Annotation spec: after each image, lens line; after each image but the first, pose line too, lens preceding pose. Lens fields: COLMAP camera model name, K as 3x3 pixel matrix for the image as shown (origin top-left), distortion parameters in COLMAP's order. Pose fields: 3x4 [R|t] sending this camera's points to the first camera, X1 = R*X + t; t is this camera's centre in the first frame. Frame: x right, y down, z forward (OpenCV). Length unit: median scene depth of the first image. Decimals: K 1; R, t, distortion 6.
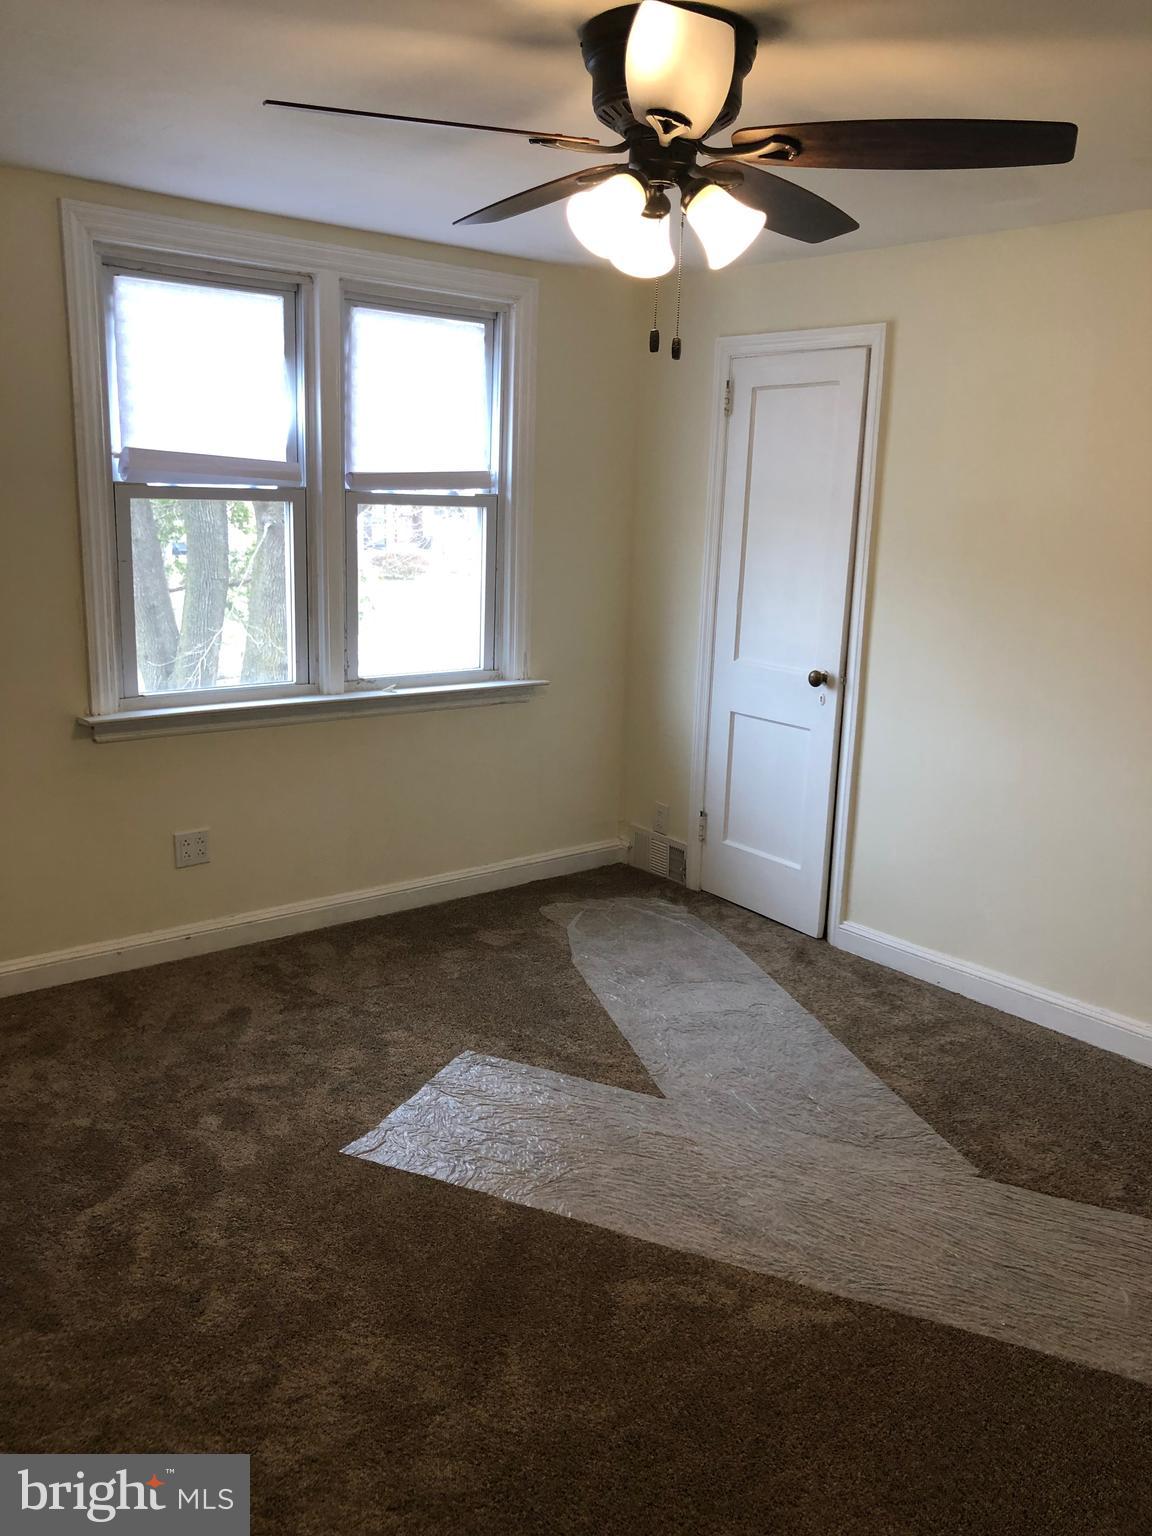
lens RADIAL K [[1256.9, 0, 576.9], [0, 1256.9, 758.8], [0, 0, 1]] dist [0.051386, -0.059289]
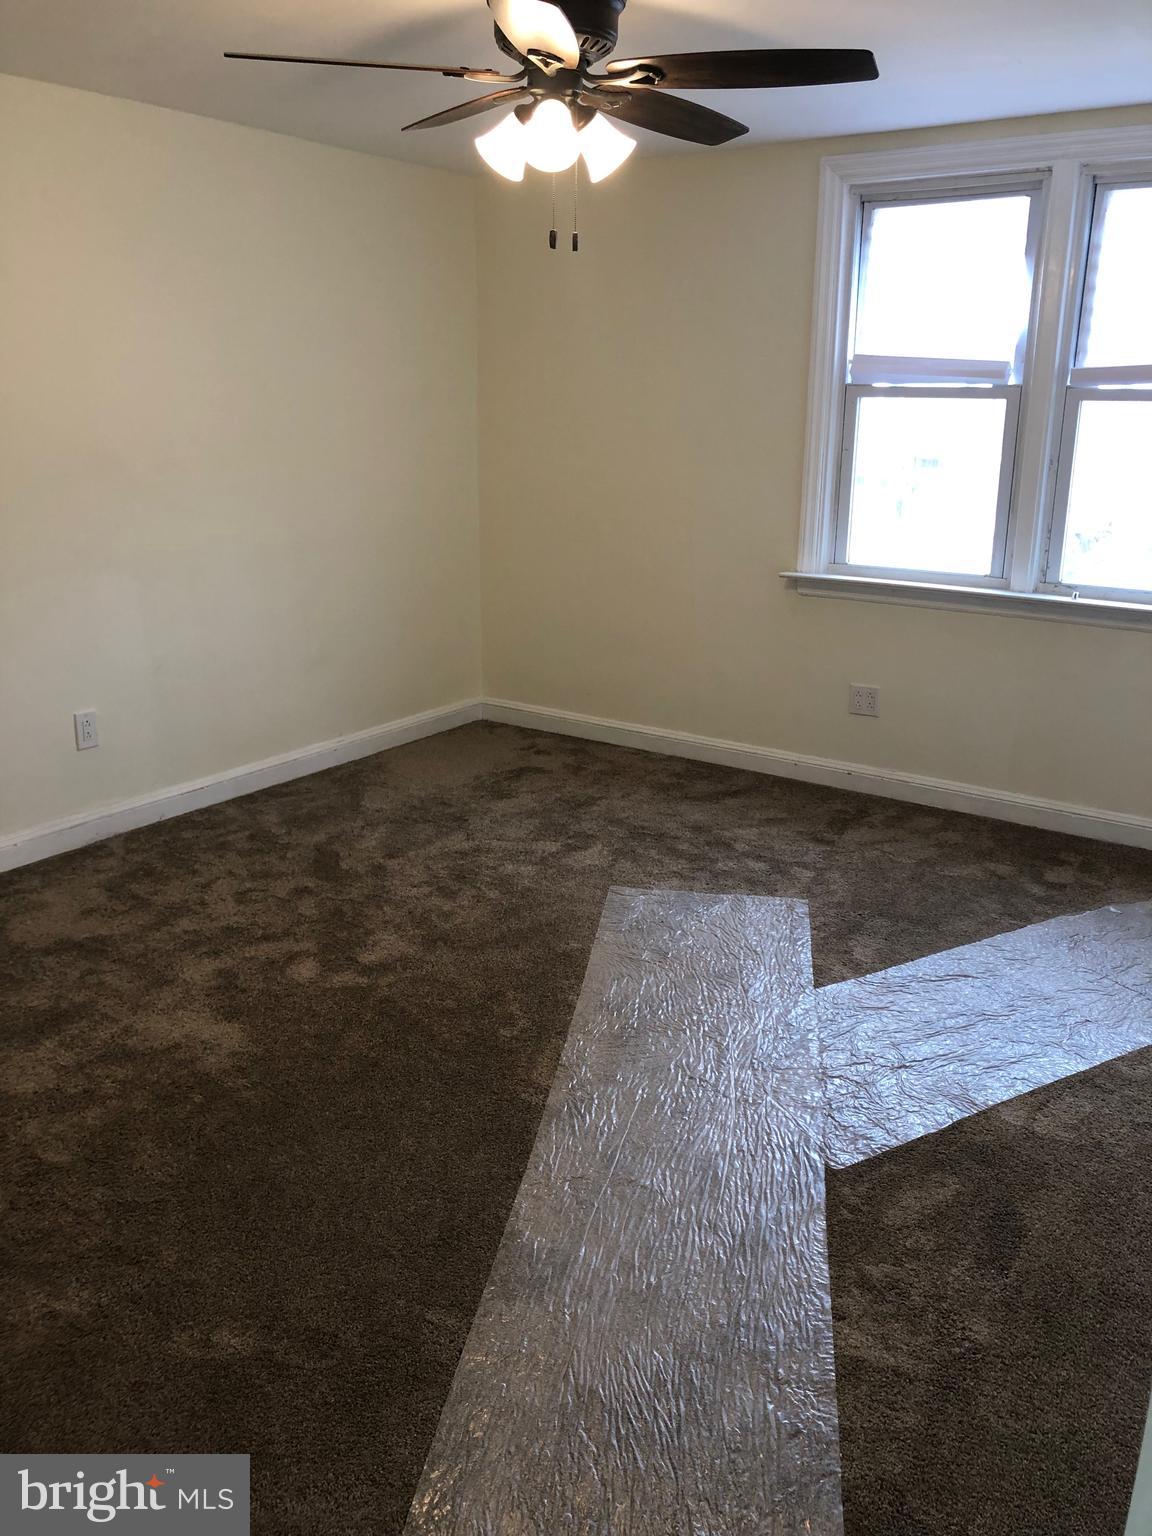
lens RADIAL K [[1256.9, 0, 579.7], [0, 1256.9, 766.5], [0, 0, 1]] dist [0.051386, -0.059289]
pose [[0.263718, 0.252347, -0.931007, 0.741941], [-0.205370, 0.957734, 0.201418, -0.052626], [0.942484, 0.138084, 0.304396, 0.400914]]
